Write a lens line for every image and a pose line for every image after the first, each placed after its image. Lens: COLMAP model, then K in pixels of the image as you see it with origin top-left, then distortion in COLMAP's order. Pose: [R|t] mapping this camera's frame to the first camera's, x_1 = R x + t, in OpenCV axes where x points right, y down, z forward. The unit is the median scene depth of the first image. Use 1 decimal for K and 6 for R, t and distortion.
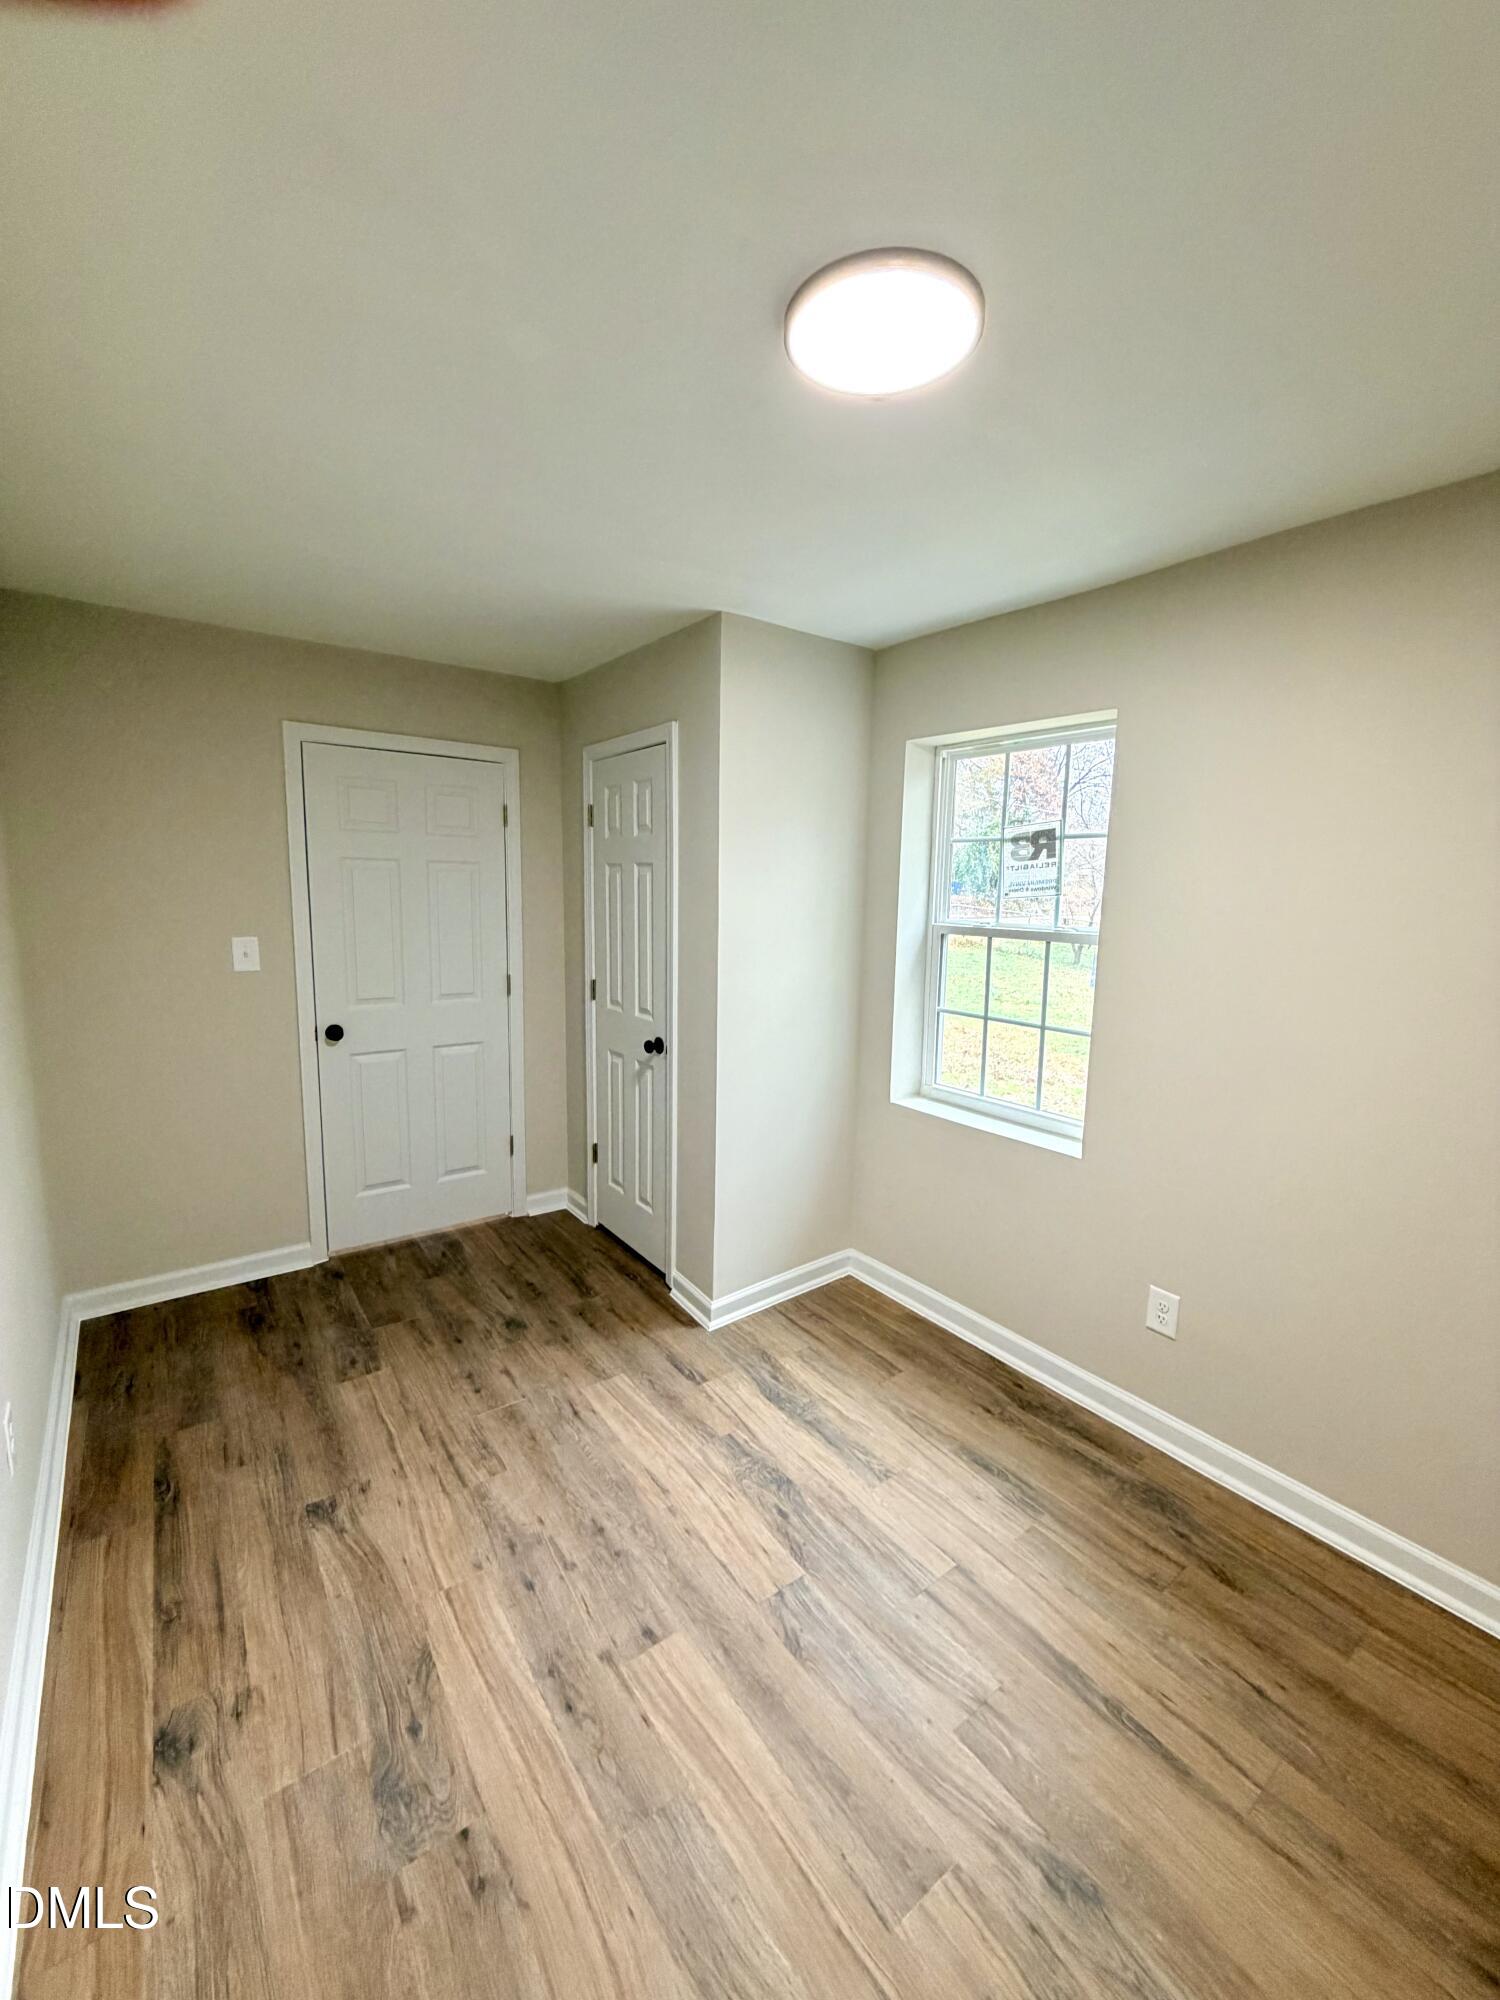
lens RADIAL K [[798.9, 0, 752.0], [0, 798.9, 1004.8], [0, 0, 1]] dist [-0.002167, -0.000139]
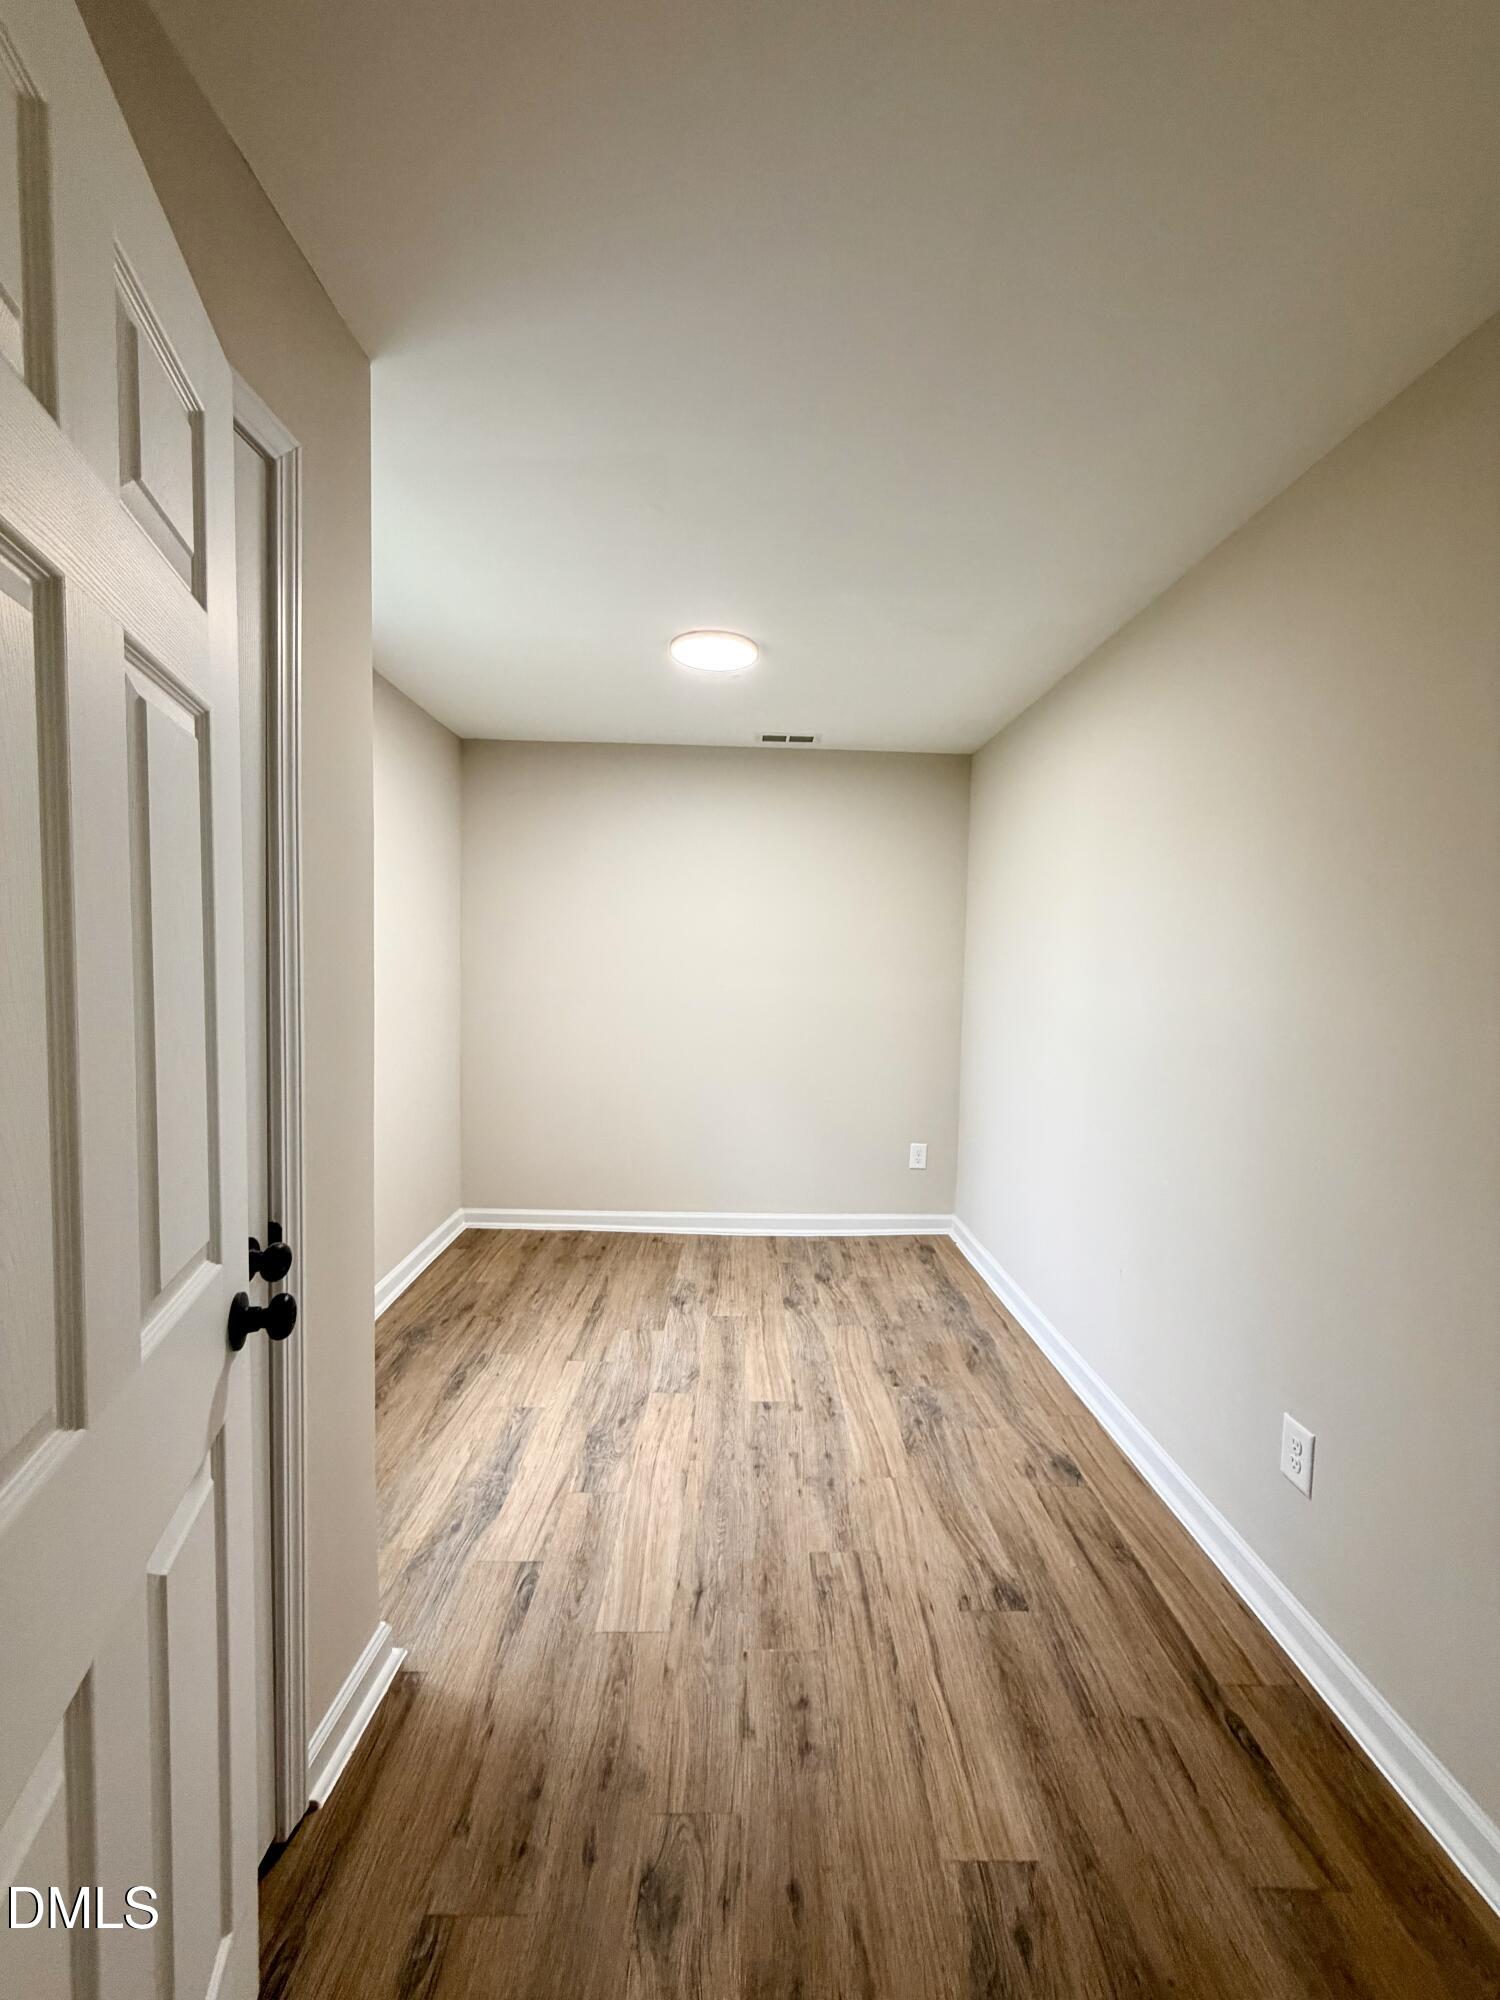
lens RADIAL K [[798.9, 0, 750.2], [0, 798.9, 998.9], [0, 0, 1]] dist [-0.002167, -0.000139]
pose [[-0.806341, -0.064708, 0.587901, -0.753081], [0.055391, 0.981367, 0.183986, -0.178680], [-0.588852, 0.180920, -0.787732, 1.671369]]
